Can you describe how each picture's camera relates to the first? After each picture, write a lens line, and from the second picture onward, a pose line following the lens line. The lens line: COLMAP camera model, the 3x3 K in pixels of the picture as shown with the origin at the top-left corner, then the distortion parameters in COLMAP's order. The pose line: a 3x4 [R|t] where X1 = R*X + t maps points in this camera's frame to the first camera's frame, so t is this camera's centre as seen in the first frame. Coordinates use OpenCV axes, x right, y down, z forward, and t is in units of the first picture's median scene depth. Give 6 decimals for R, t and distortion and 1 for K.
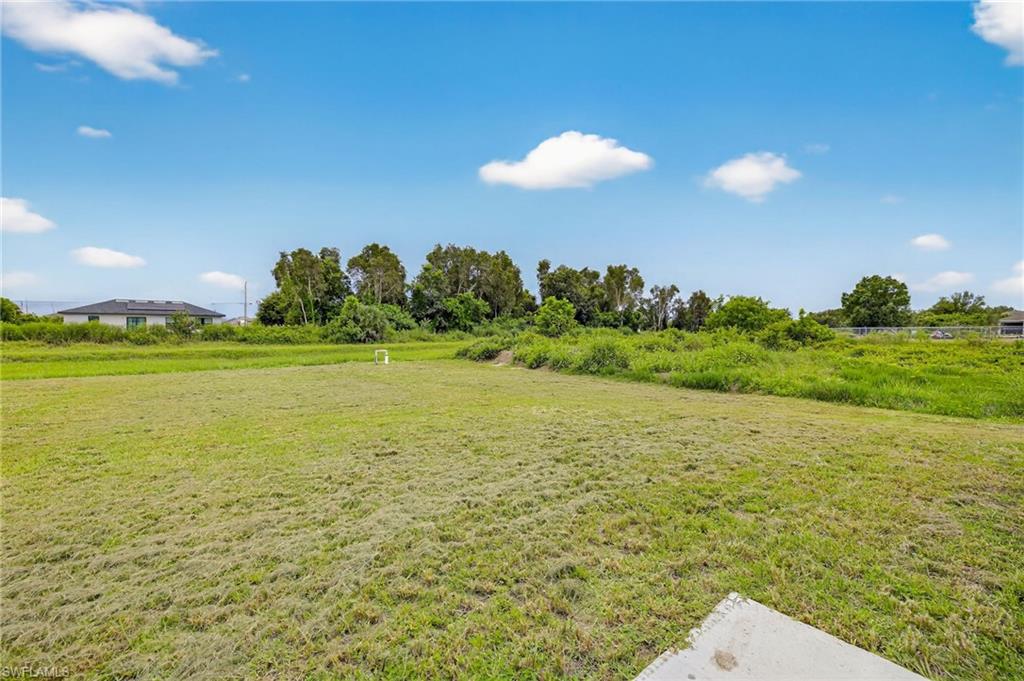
lens RADIAL K [[442.0, 0, 514.1], [0, 442.0, 342.6], [0, 0, 1]] dist [0.009996, -0.000276]
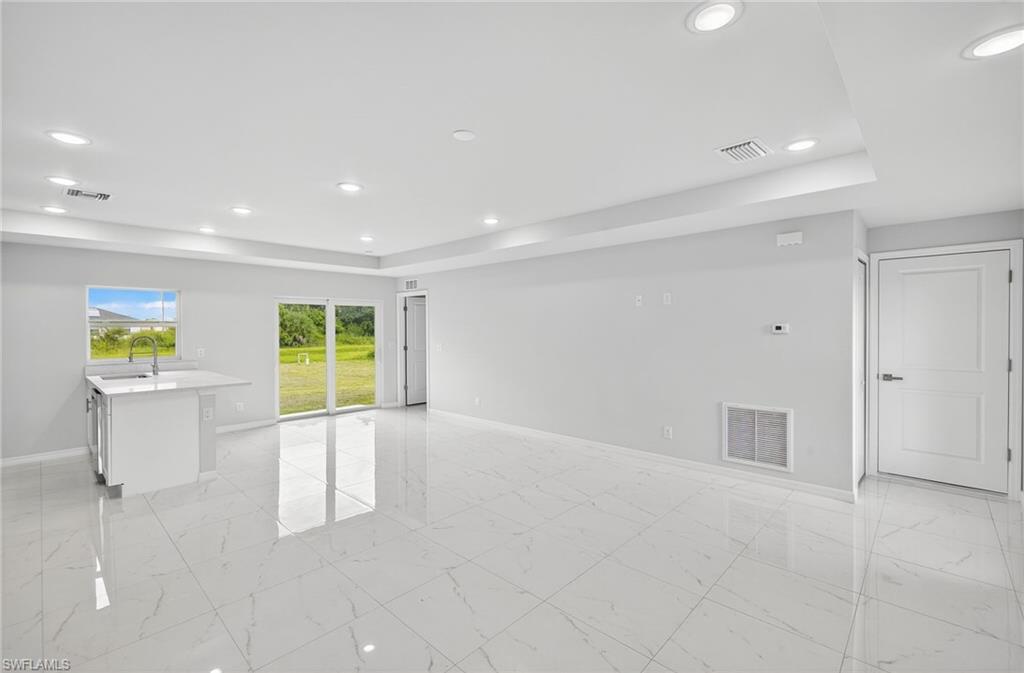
lens RADIAL K [[445.7, 0, 519.7], [0, 445.7, 332.0], [0, 0, 1]] dist [0.000873, -0.000095]
pose [[0.989892, -0.009163, 0.141525, 0.067013], [0.012478, 0.999668, -0.022555, -0.003857], [-0.141271, 0.024093, 0.989678, -0.178599]]
